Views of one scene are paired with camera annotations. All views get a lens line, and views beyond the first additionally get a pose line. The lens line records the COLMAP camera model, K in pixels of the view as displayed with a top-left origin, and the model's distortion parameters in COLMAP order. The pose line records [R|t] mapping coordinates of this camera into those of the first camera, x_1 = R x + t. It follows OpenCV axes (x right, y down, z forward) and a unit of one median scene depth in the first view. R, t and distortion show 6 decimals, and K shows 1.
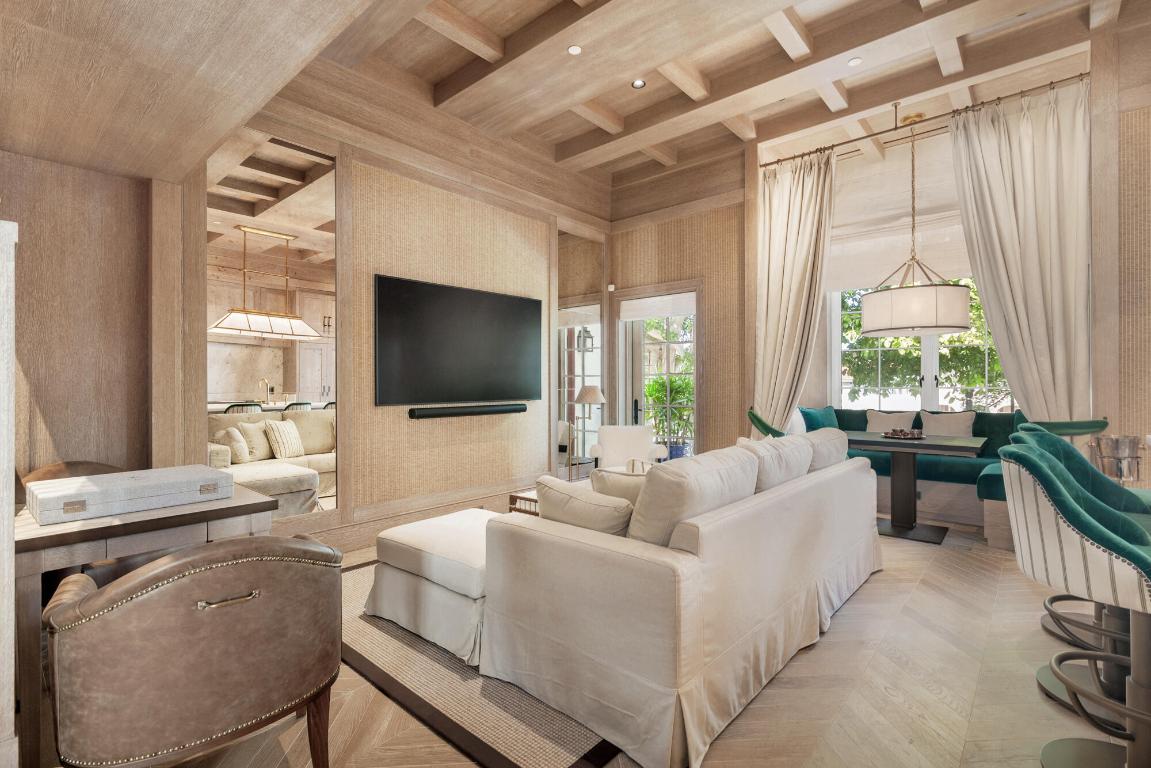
lens RADIAL K [[529.7, 0, 577.2], [0, 529.7, 386.2], [0, 0, 1]] dist [0.000939, -0.000313]
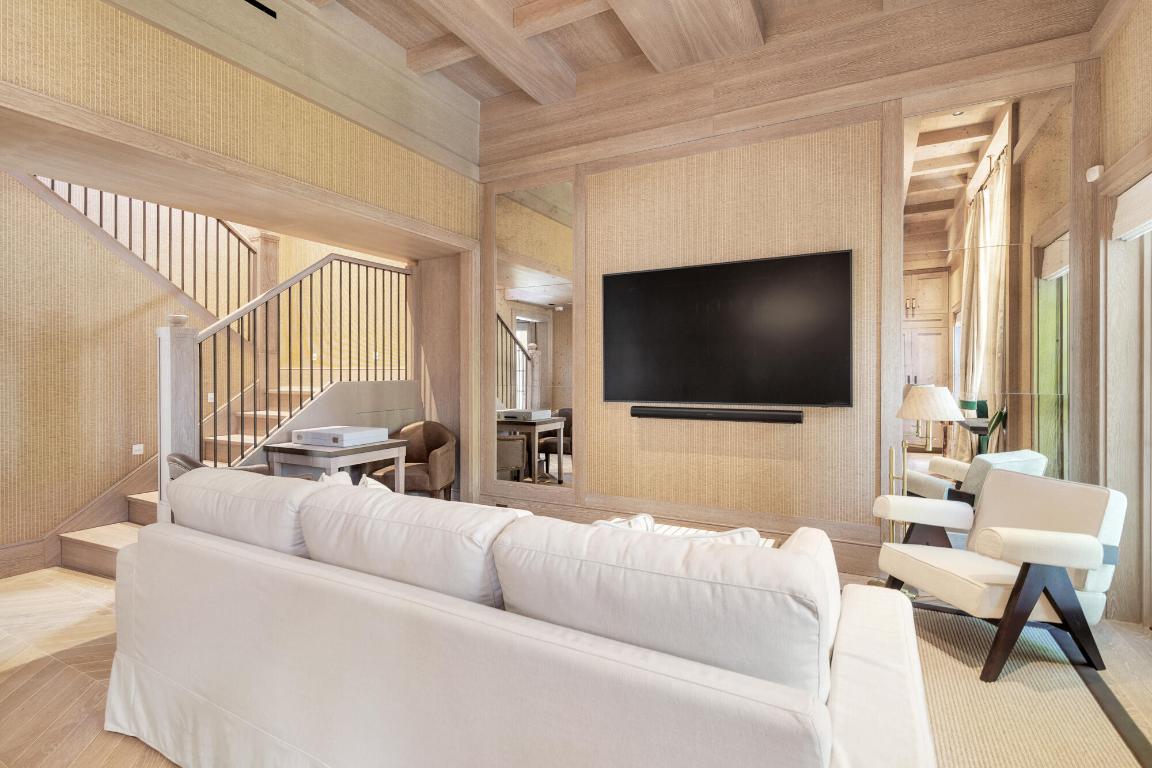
lens RADIAL K [[530.1, 0, 579.4], [0, 530.1, 375.6], [0, 0, 1]] dist [0.000939, -0.000313]
pose [[0.228884, 0.008660, -0.973415, 0.555849], [-0.003930, 0.999961, 0.007972, -0.018769], [0.973446, 0.002001, 0.228909, 0.634035]]
